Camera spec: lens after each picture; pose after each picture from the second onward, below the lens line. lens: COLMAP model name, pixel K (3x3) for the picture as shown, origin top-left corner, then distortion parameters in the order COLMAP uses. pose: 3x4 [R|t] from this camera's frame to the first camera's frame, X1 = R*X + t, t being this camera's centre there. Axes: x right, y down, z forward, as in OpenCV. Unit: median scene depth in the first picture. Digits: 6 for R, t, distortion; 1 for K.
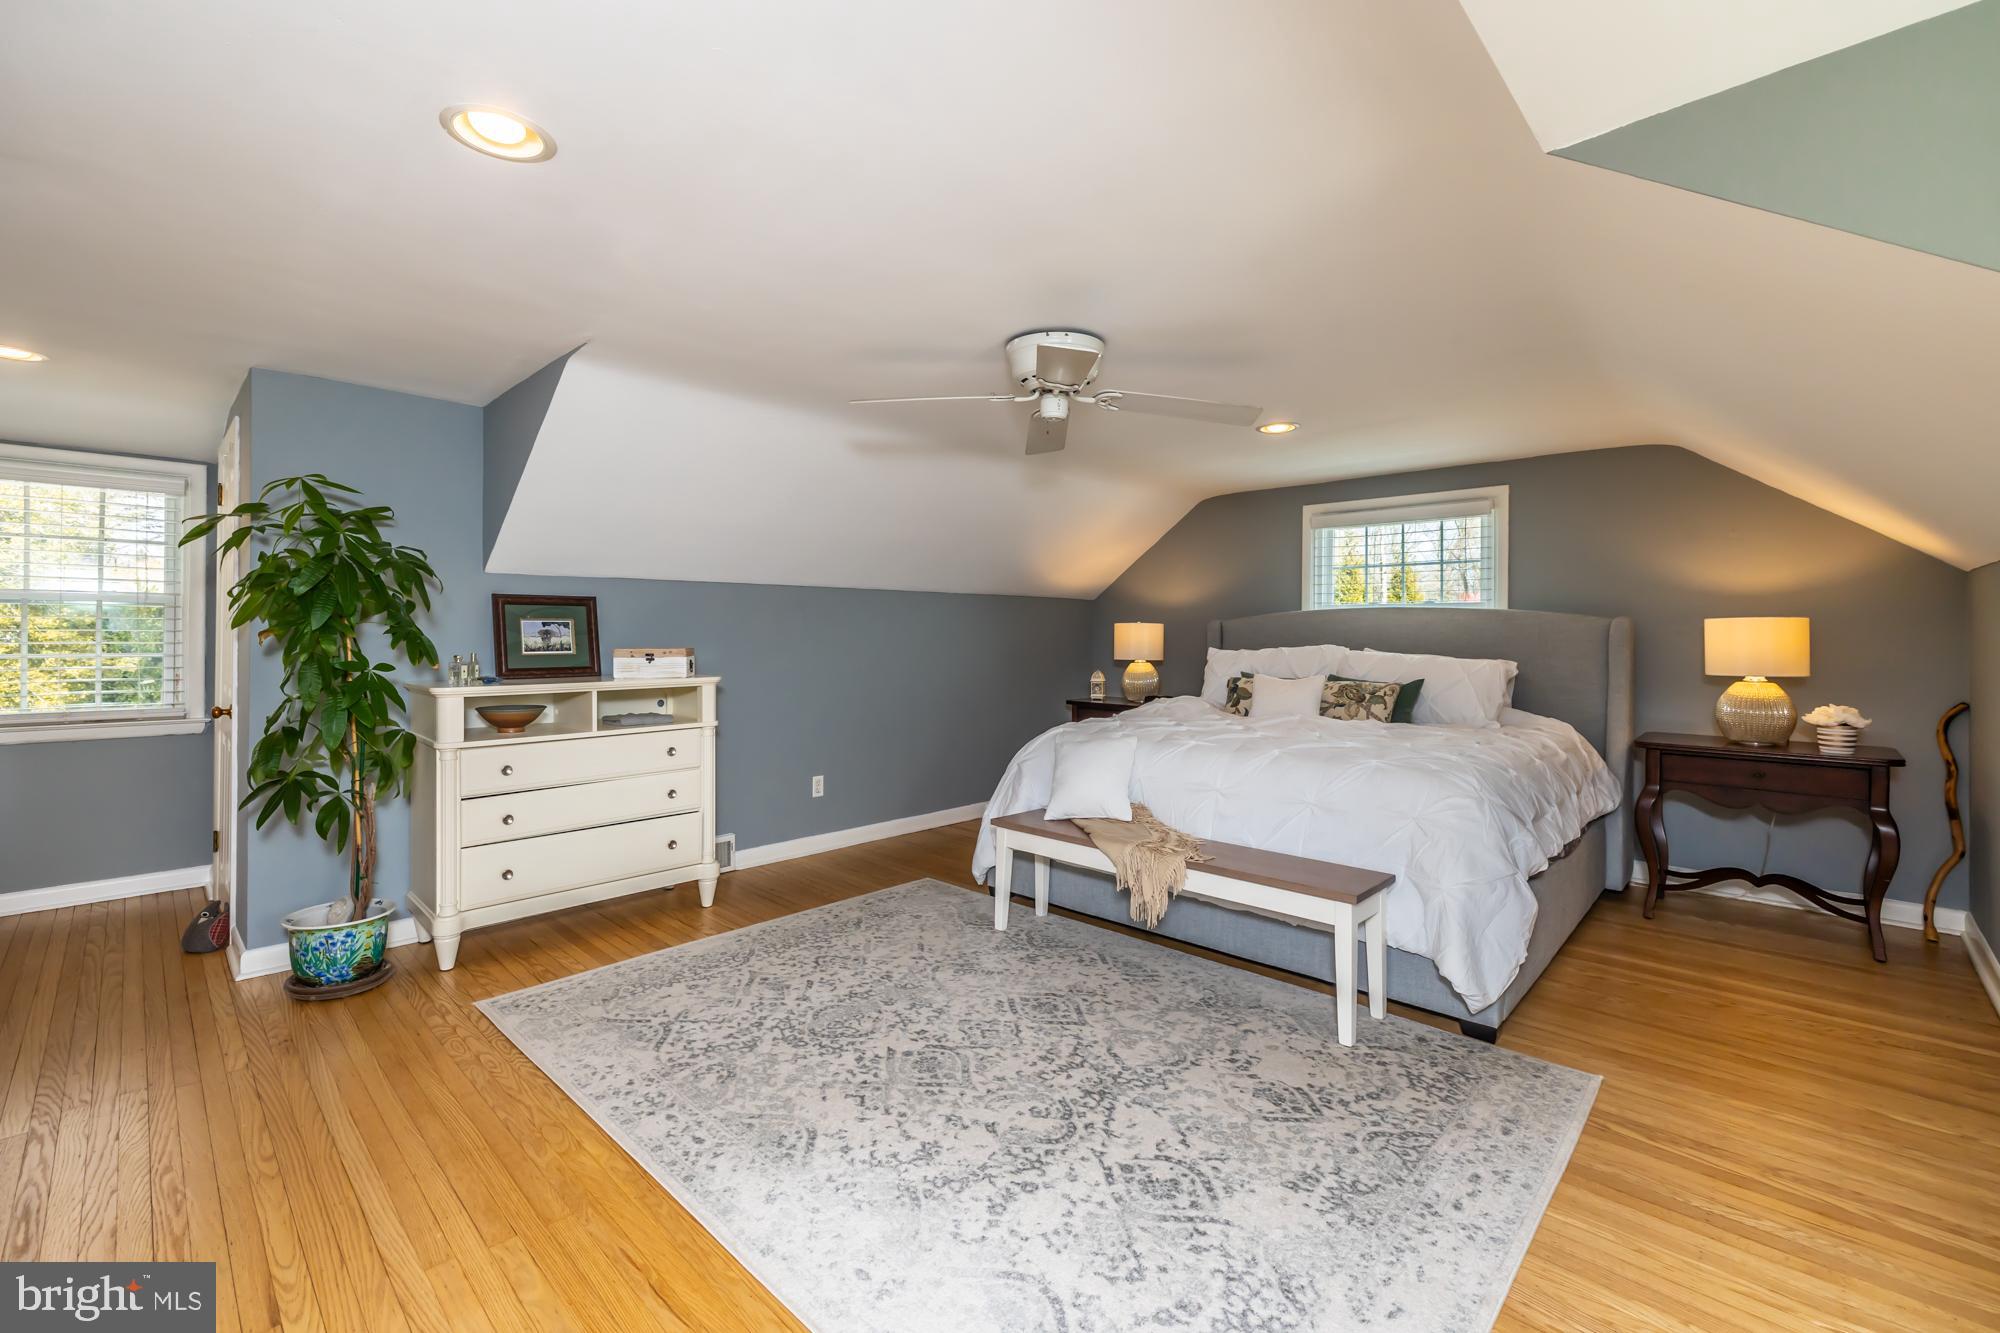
lens RADIAL K [[847.9, 0, 997.8], [0, 847.9, 629.1], [0, 0, 1]] dist [-0.001059, -0.000039]
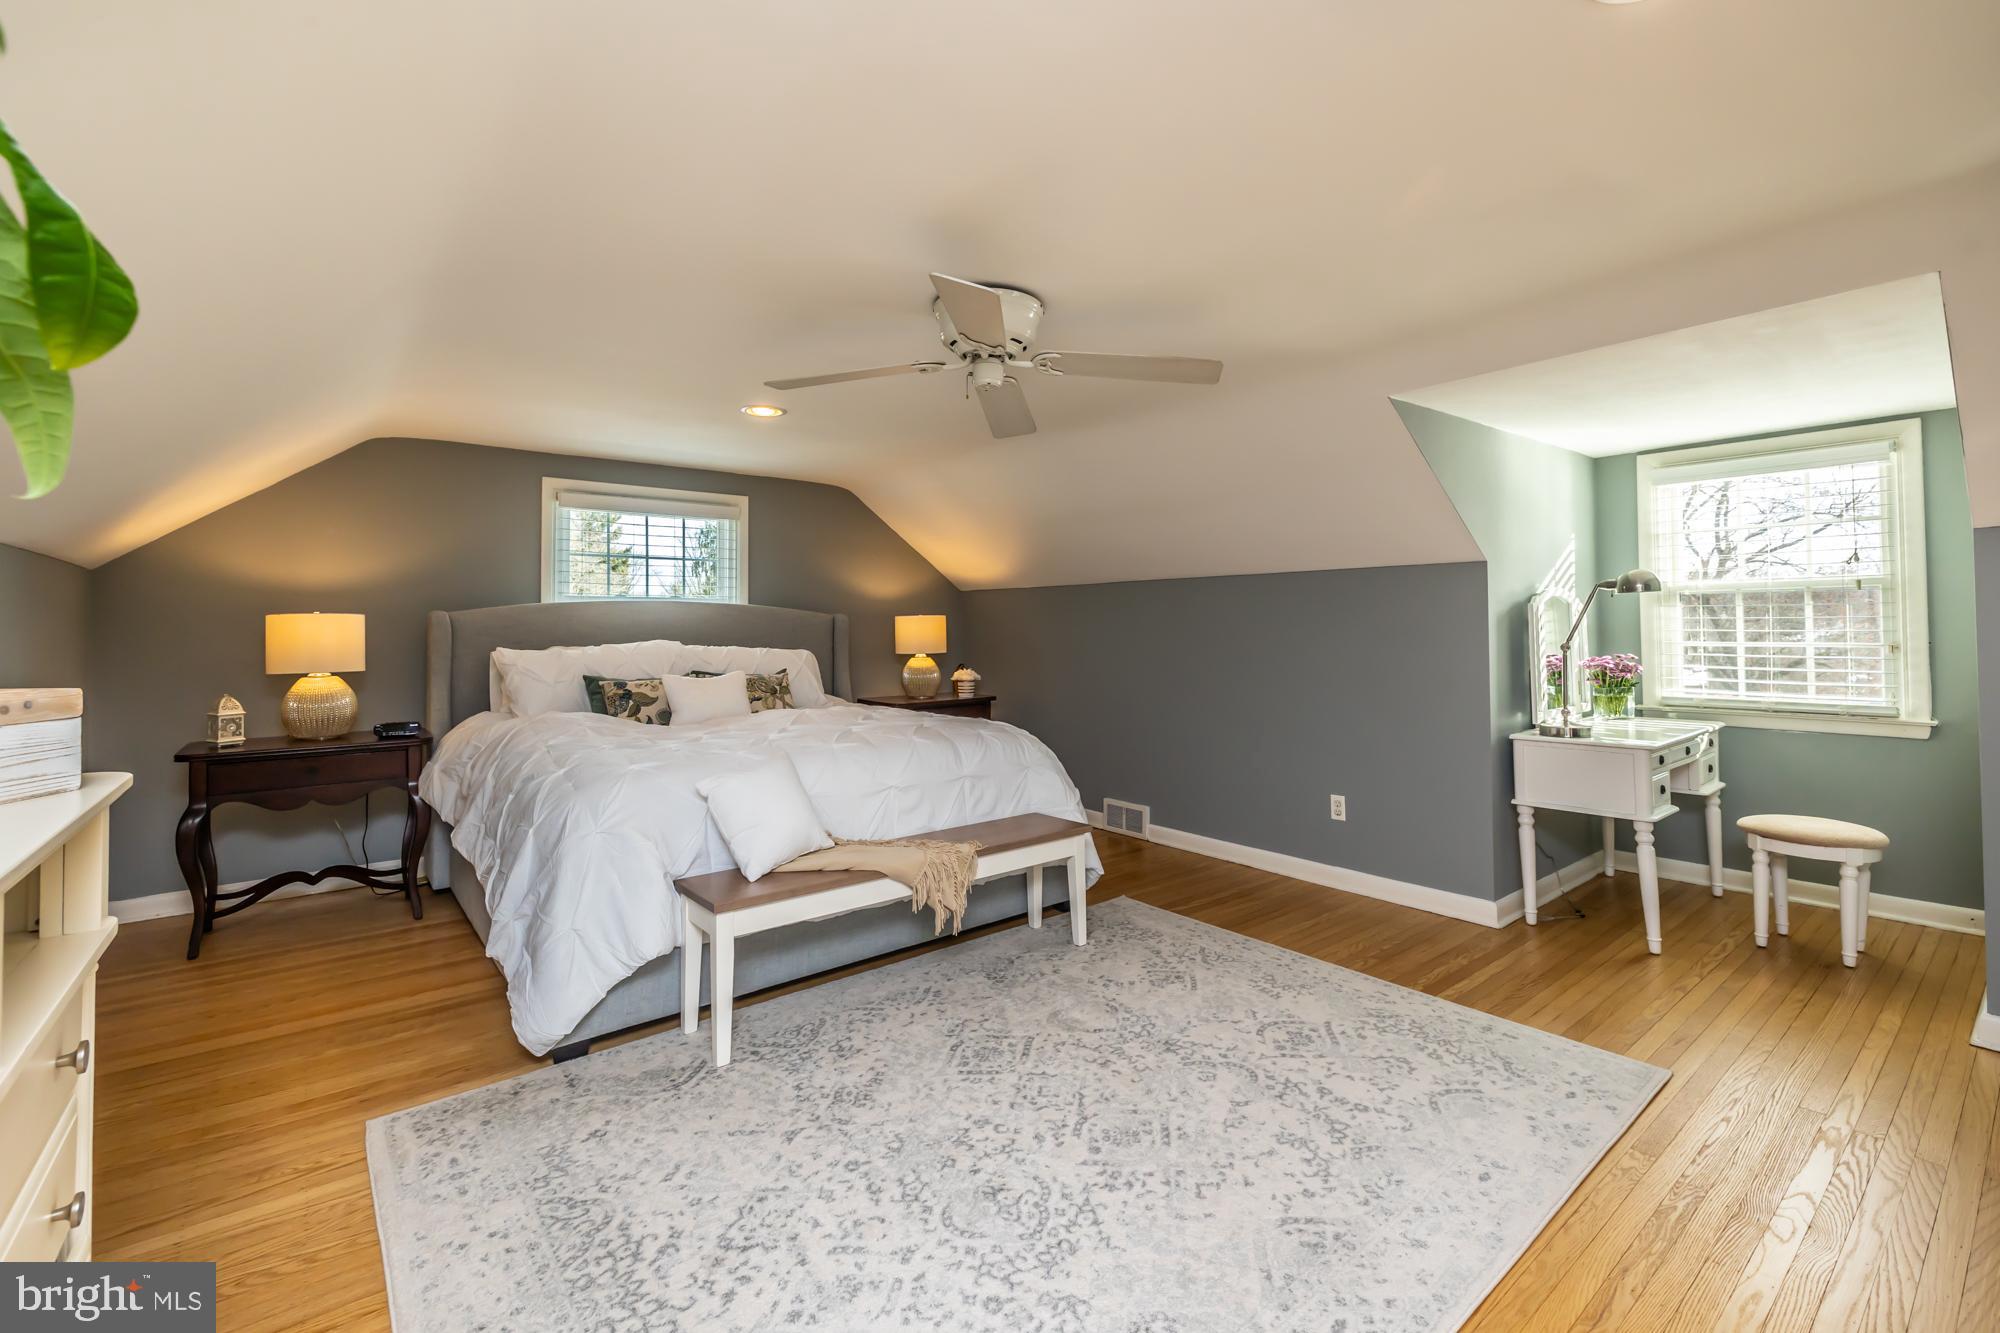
lens RADIAL K [[854.6, 0, 997.1], [0, 854.6, 614.0], [0, 0, 1]] dist [0.000607, 0.000070]
pose [[0.135160, 0.011294, 0.990759, -0.792643], [0.002584, 0.999928, -0.011751, 0.003101], [-0.990820, 0.004148, 0.135121, 0.840032]]
